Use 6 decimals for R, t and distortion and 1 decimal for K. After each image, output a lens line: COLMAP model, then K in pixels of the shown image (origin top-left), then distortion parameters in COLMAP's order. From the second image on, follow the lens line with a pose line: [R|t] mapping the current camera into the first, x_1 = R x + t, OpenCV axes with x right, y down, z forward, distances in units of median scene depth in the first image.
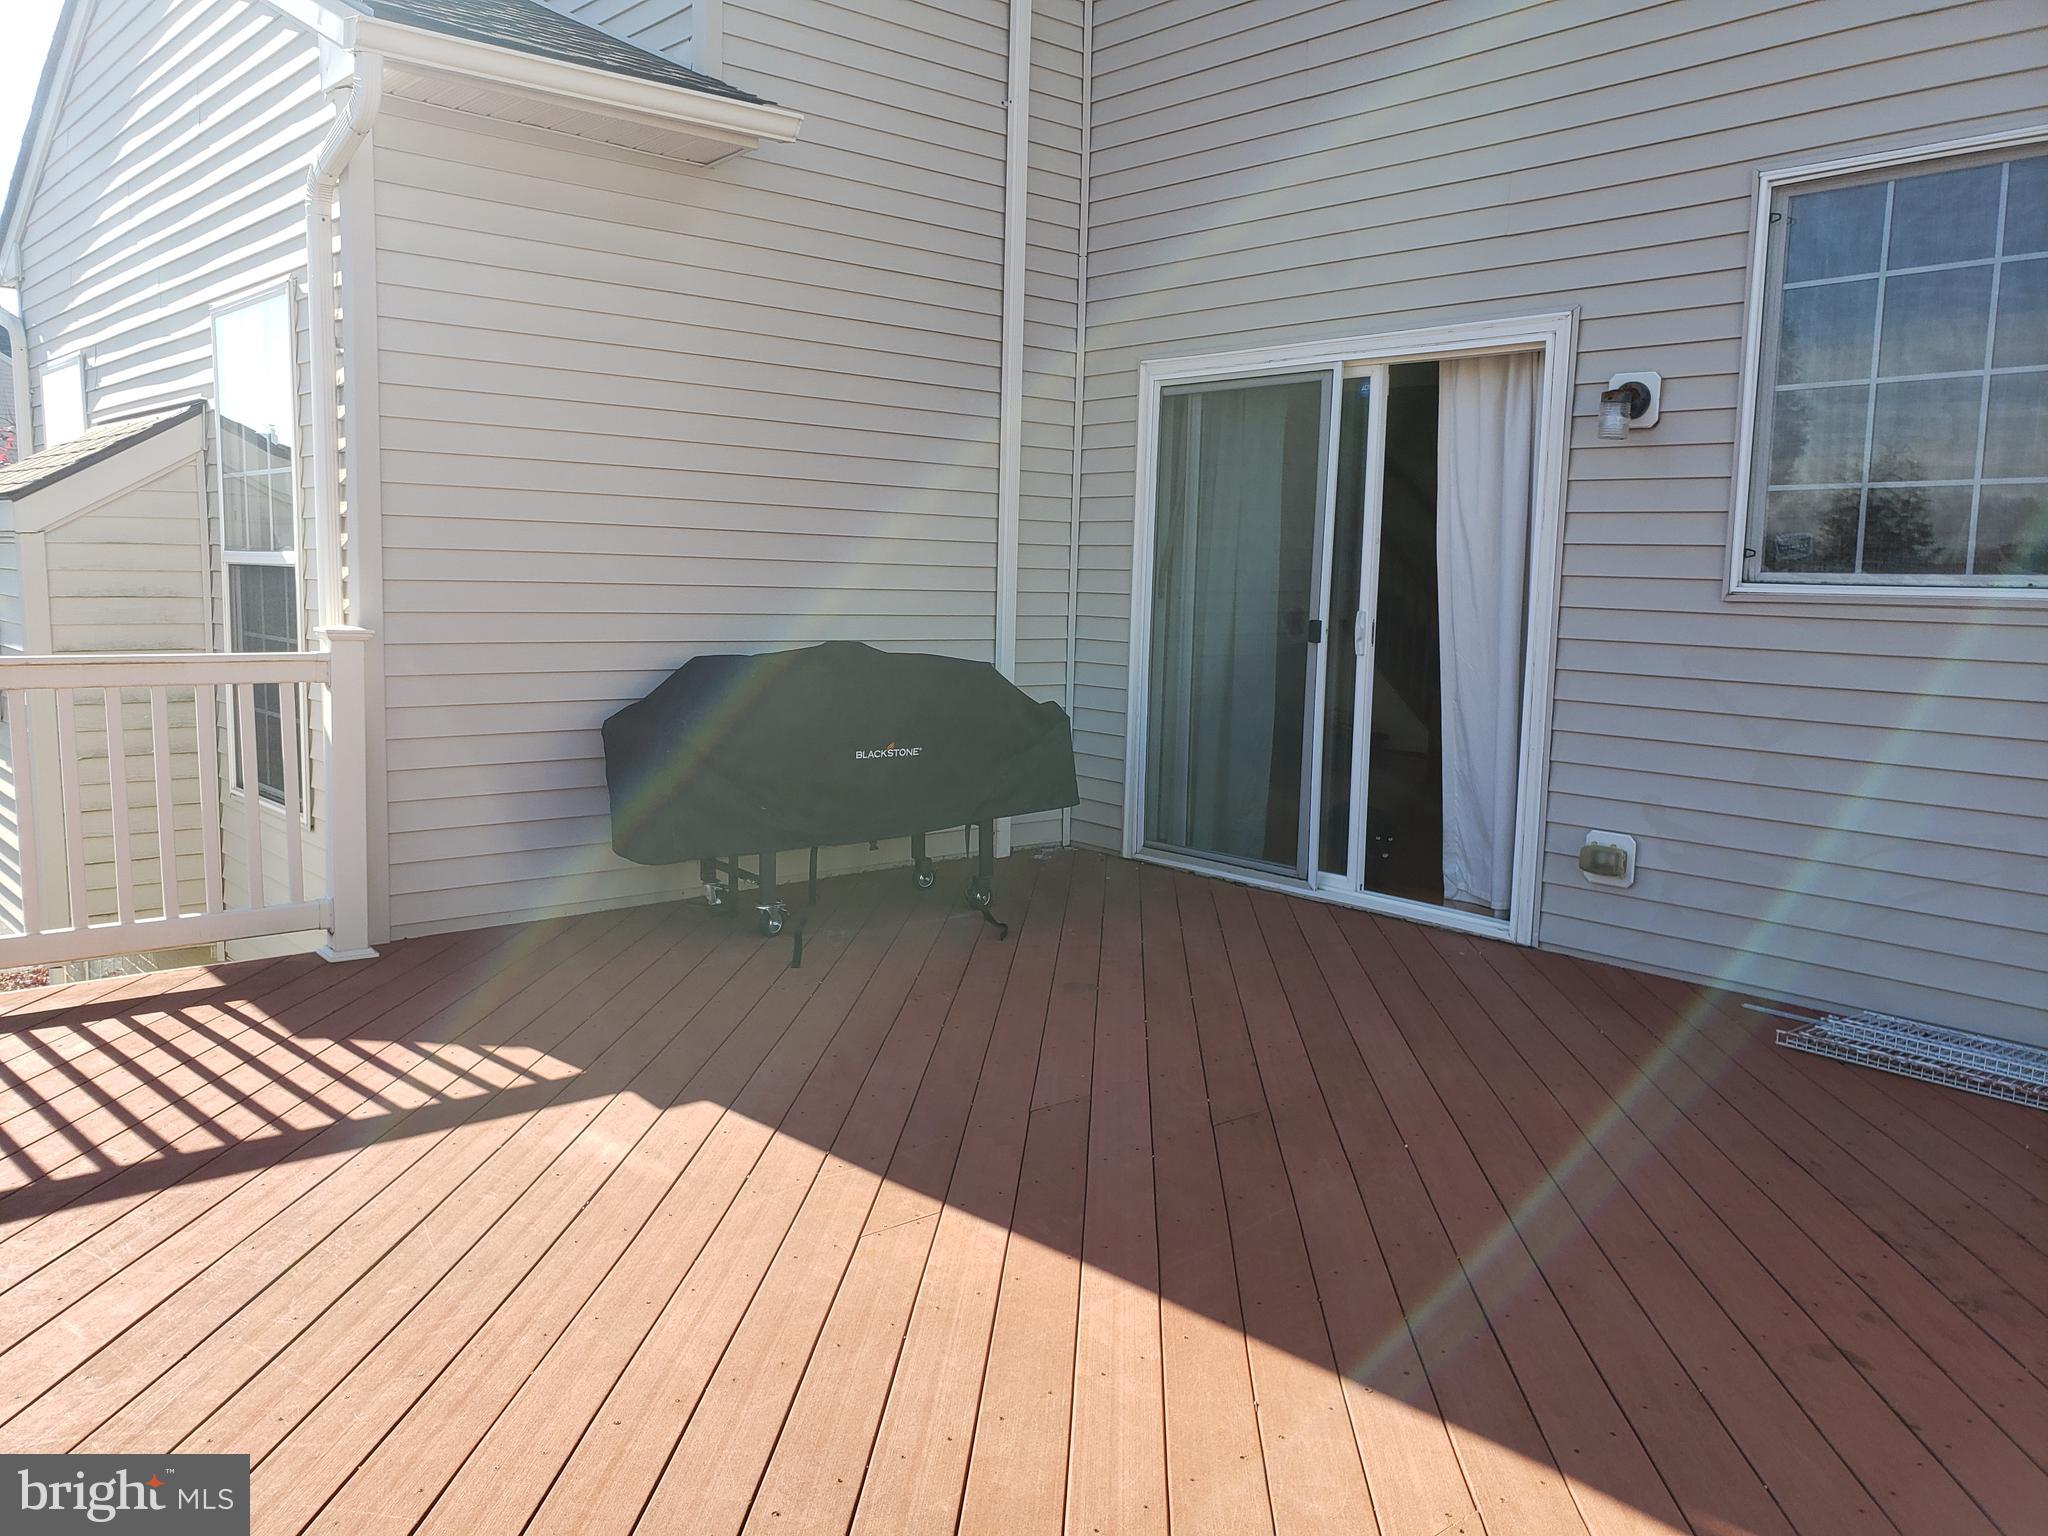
lens RADIAL K [[1582.6, 0, 997.5], [0, 1582.6, 761.9], [0, 0, 1]] dist [0.074563, -0.067406]
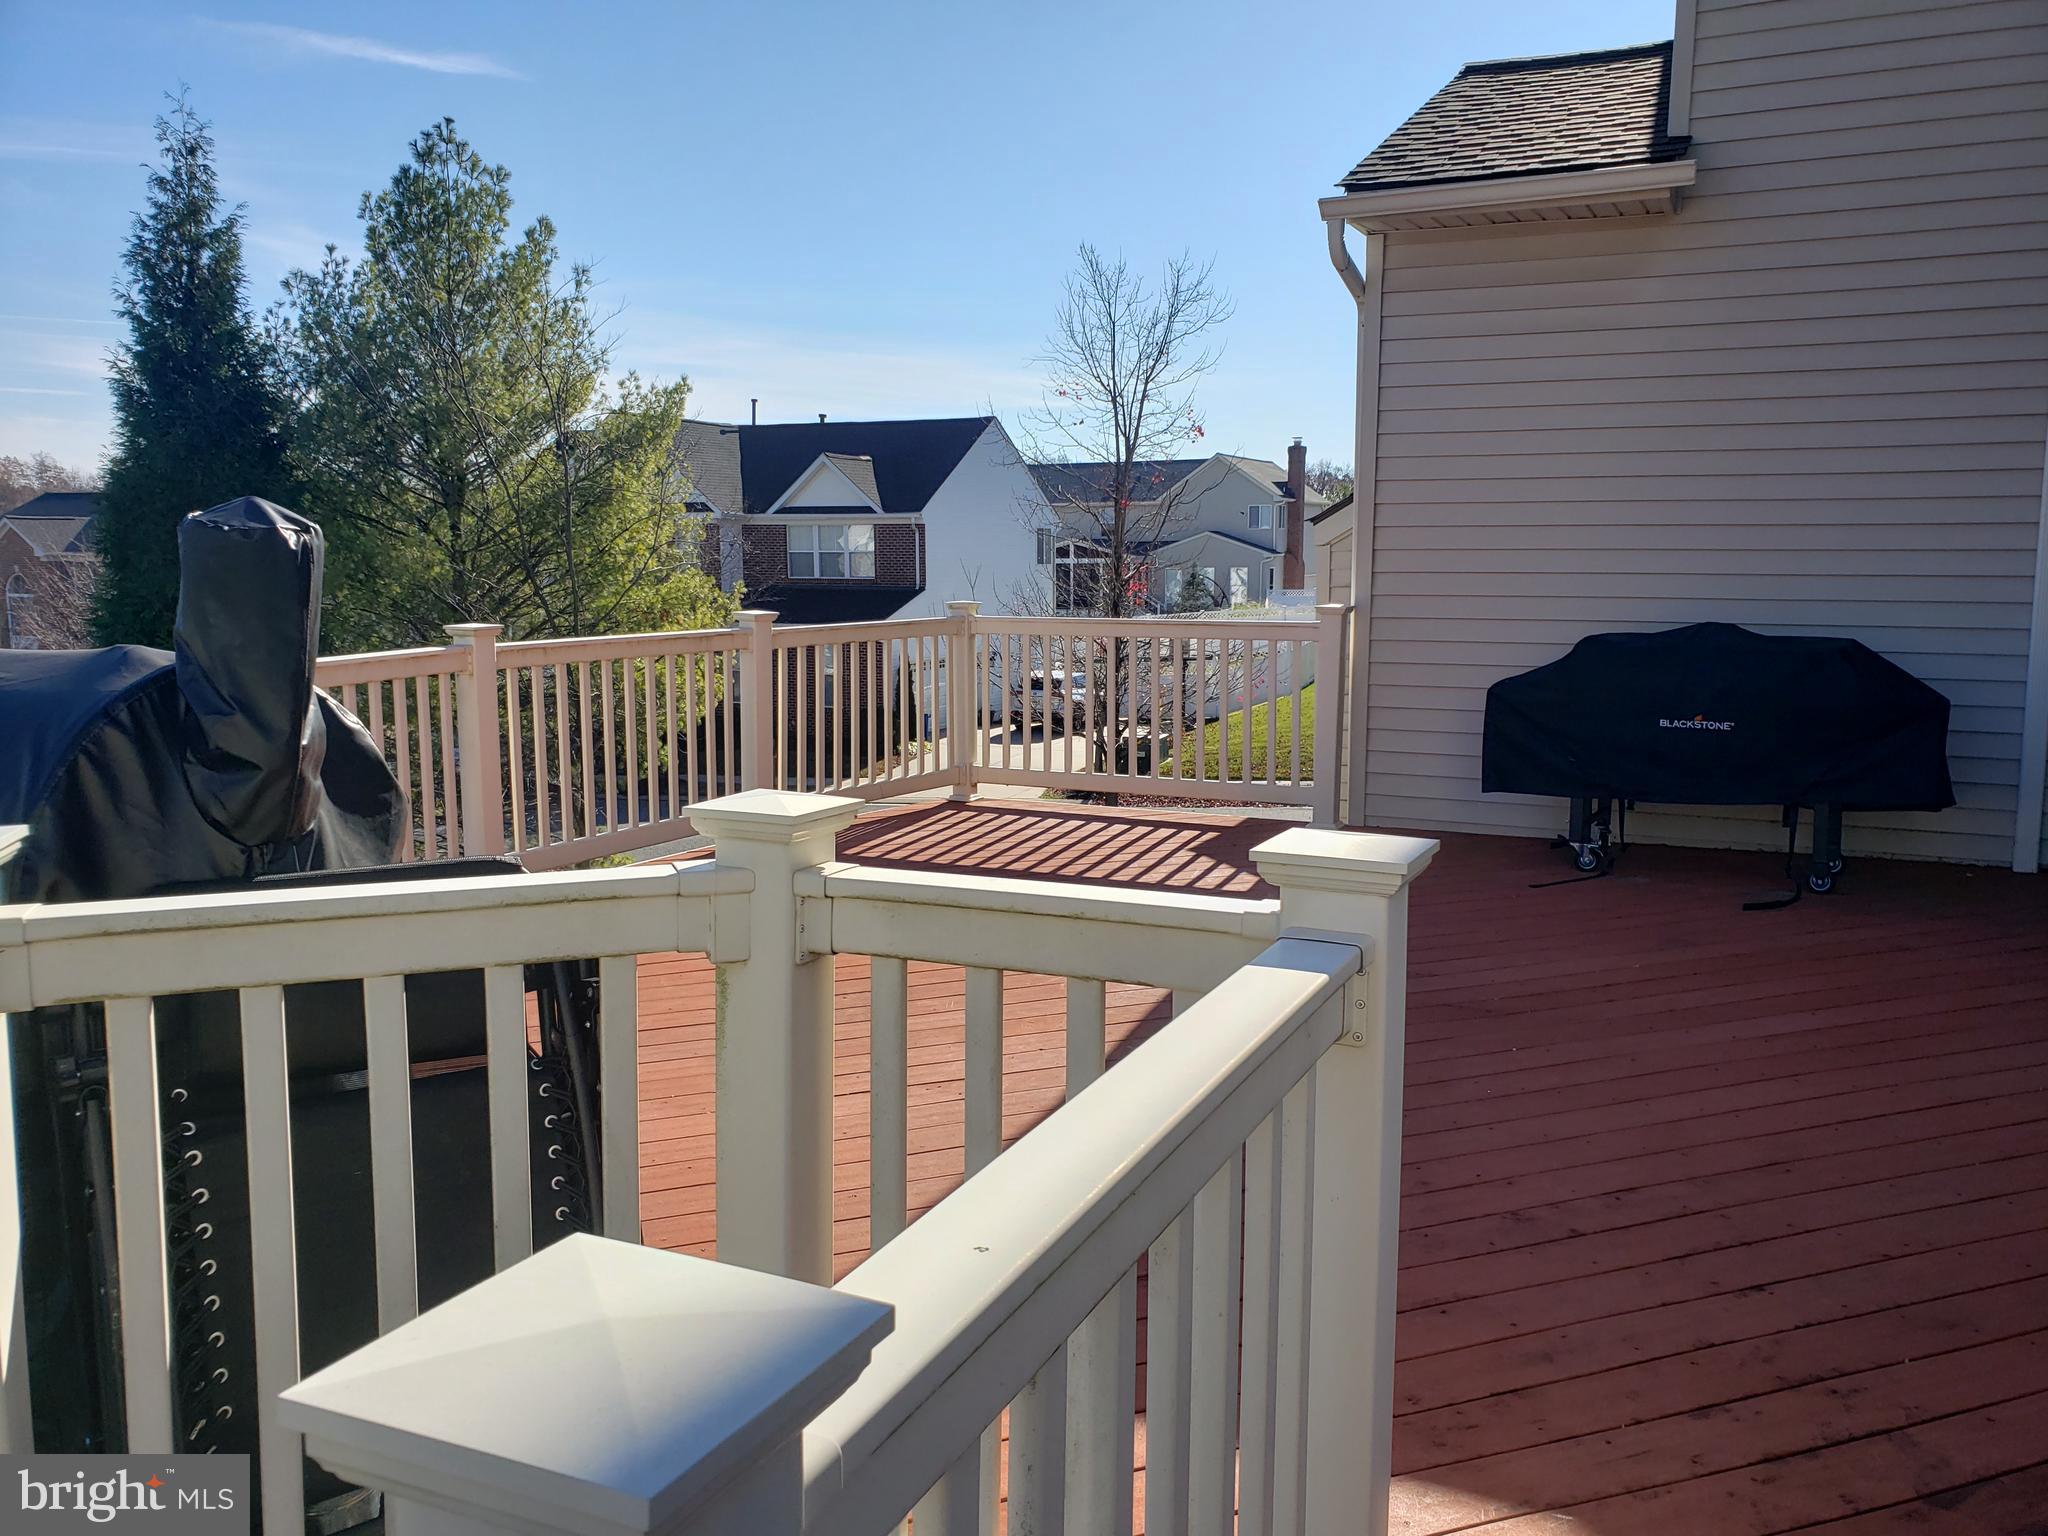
lens RADIAL K [[1582.6, 0, 997.5], [0, 1582.6, 761.9], [0, 0, 1]] dist [0.074563, -0.067406]
pose [[0.385172, 0.094101, -0.918035, 0.728845], [-0.103552, 0.992912, 0.058330, 0.005211], [0.917017, 0.072597, 0.392186, 0.126794]]
